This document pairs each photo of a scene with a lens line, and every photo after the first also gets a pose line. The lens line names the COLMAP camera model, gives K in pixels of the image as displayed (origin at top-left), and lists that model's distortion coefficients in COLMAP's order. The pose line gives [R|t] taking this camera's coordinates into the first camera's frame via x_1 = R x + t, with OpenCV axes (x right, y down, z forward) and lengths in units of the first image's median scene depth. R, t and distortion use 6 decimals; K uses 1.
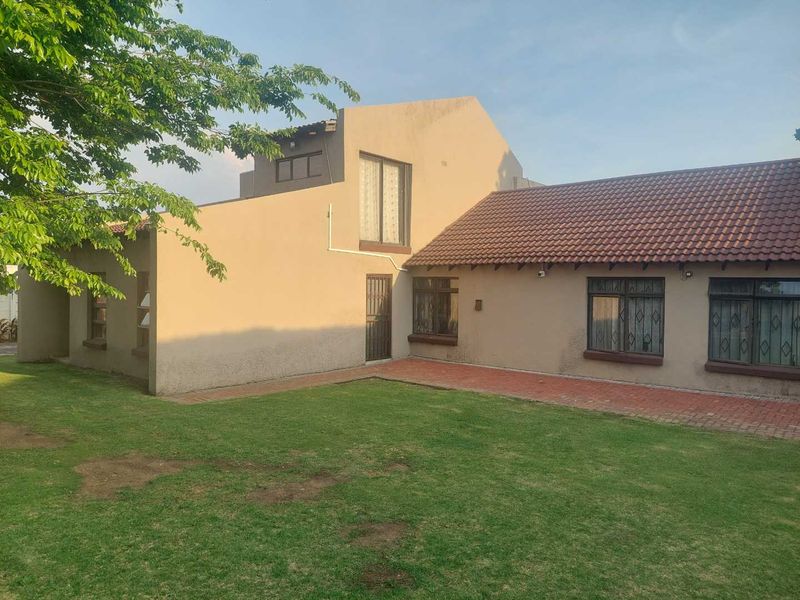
lens RADIAL K [[600.8, 0, 404.0], [0, 600.8, 300.7], [0, 0, 1]] dist [0.056209, -0.057113]
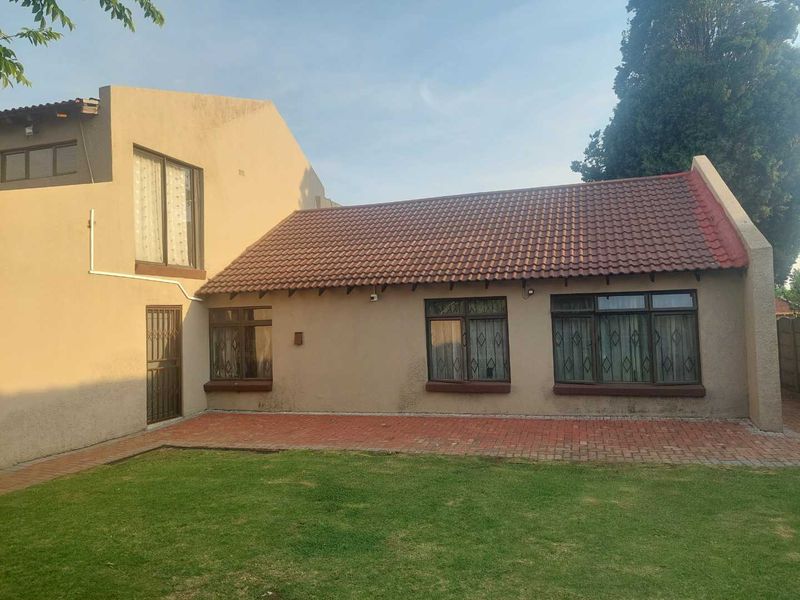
lens RADIAL K [[600.8, 0, 418.1], [0, 600.8, 282.4], [0, 0, 1]] dist [0.056209, -0.057113]
pose [[0.919785, -0.019914, 0.391918, -0.051322], [0.054922, 0.995414, -0.078318, 0.004664], [-0.388561, 0.093561, 0.916661, 0.191005]]
